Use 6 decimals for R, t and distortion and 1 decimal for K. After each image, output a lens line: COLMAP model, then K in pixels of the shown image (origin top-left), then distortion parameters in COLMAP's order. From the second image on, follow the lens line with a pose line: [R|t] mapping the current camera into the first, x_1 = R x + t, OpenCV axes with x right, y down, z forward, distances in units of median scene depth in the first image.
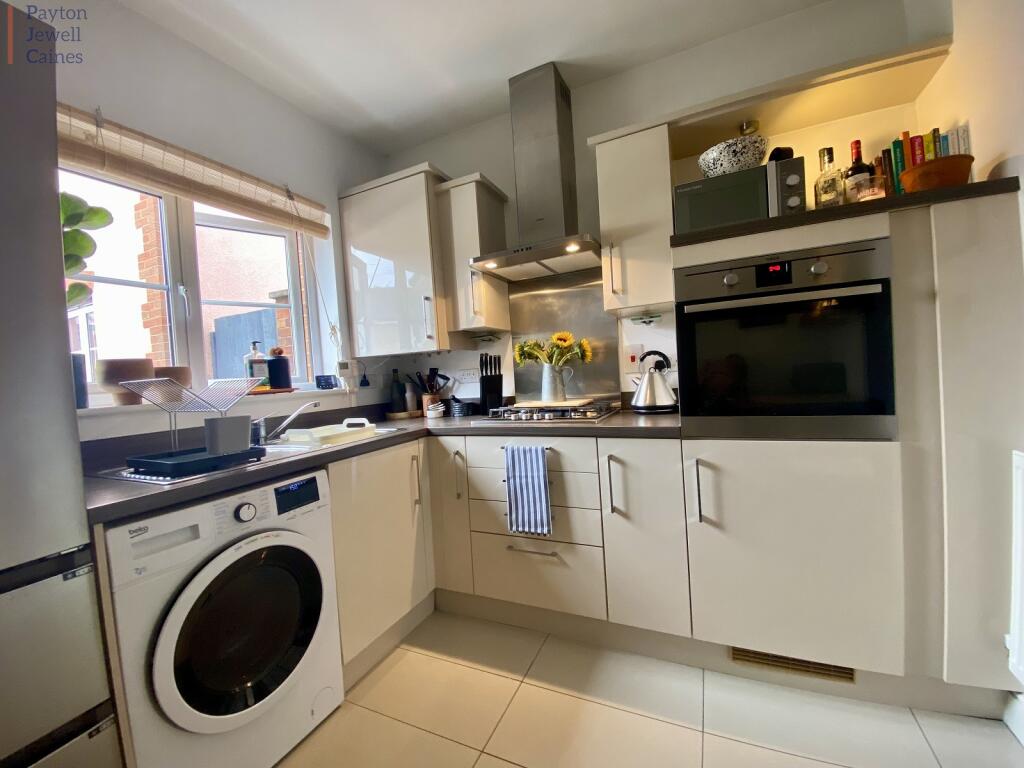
lens RADIAL K [[420.9, 0, 511.6], [0, 420.9, 387.0], [0, 0, 1]] dist [0.007338, -0.003301]
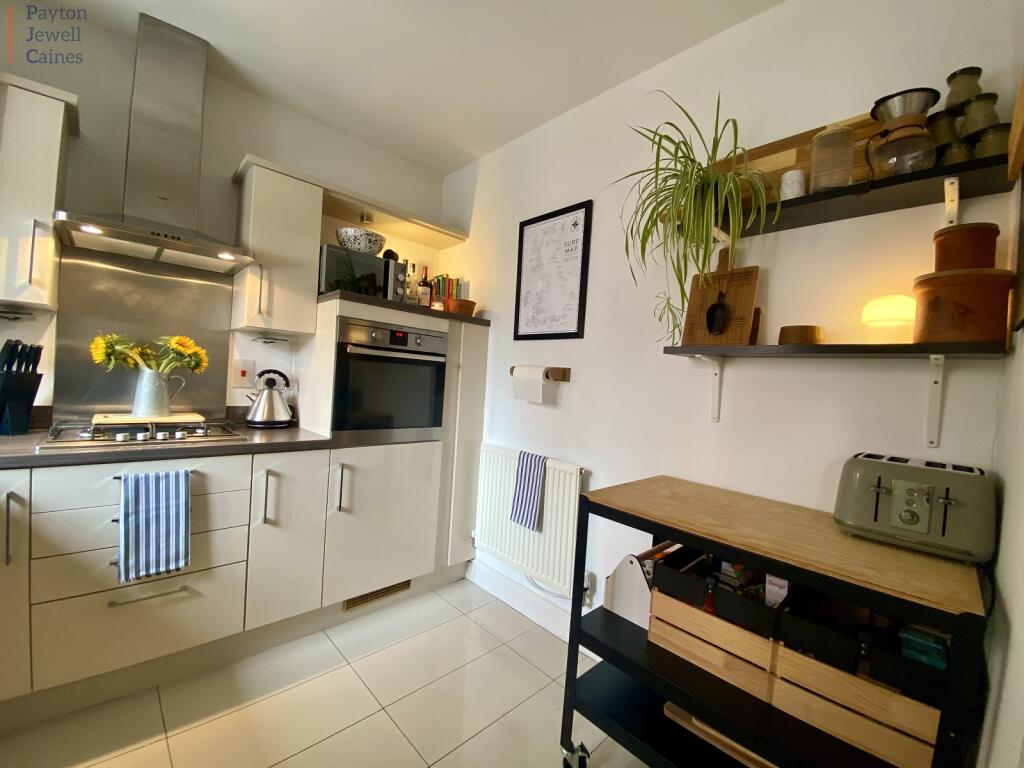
lens RADIAL K [[420.9, 0, 511.5], [0, 420.9, 387.4], [0, 0, 1]] dist [0.007338, -0.003301]
pose [[0.354737, 0.063569, 0.932802, -0.524757], [-0.062468, 0.997068, -0.044193, -0.036299], [-0.932877, -0.042593, 0.357668, 0.042087]]
